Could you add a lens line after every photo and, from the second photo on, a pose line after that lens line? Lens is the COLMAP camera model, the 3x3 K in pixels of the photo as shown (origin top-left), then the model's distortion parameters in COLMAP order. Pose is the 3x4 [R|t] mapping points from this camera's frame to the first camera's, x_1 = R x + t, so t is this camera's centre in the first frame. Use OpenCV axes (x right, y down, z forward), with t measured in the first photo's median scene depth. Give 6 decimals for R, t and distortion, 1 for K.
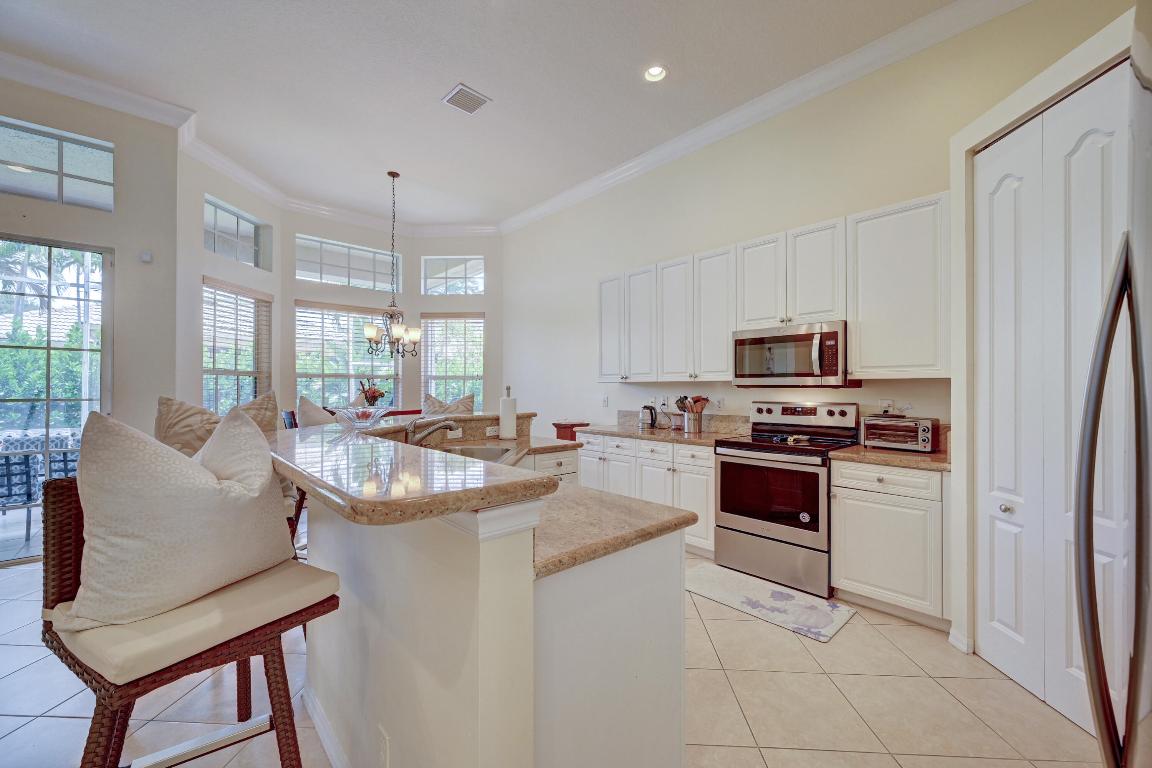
lens RADIAL K [[456.8, 0, 571.9], [0, 456.8, 388.6], [0, 0, 1]] dist [0.001991, -0.000020]
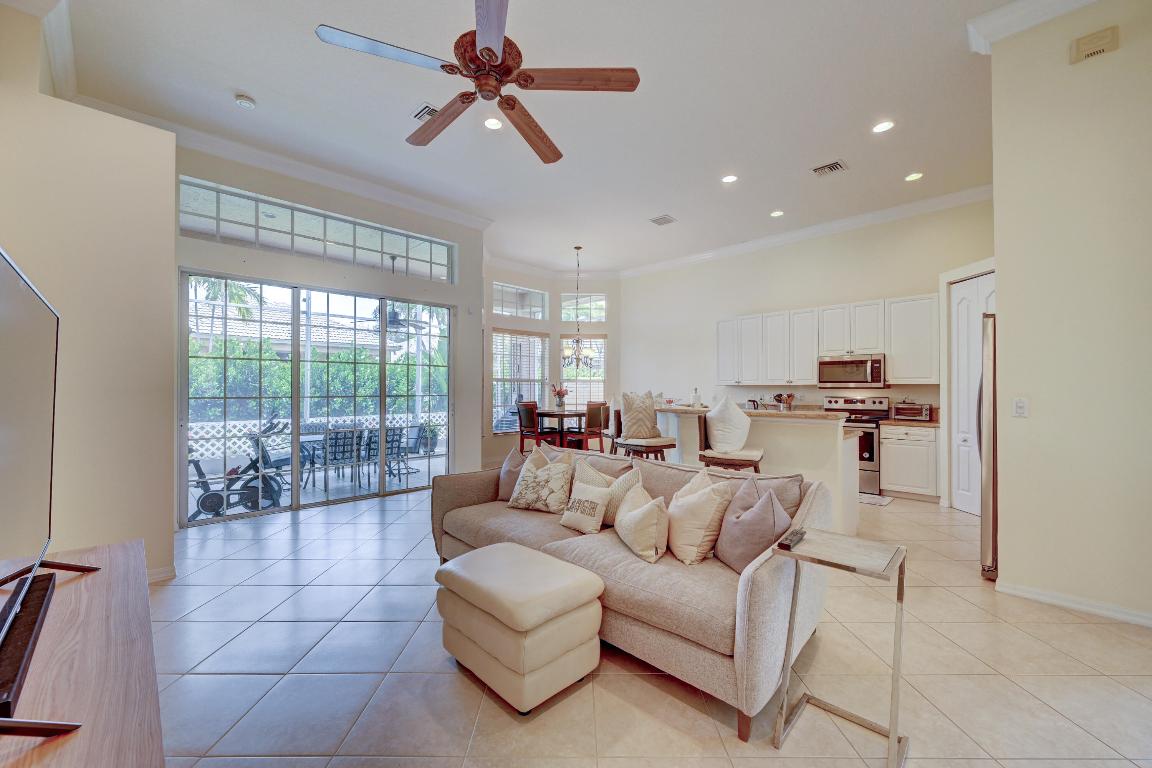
lens RADIAL K [[456.8, 0, 571.9], [0, 456.8, 388.6], [0, 0, 1]] dist [0.001991, -0.000020]
pose [[0.998864, -0.000053, 0.047650, -0.766558], [0.000057, 1.000000, -0.000071, -0.002134], [-0.047650, 0.000074, 0.998864, -0.814483]]
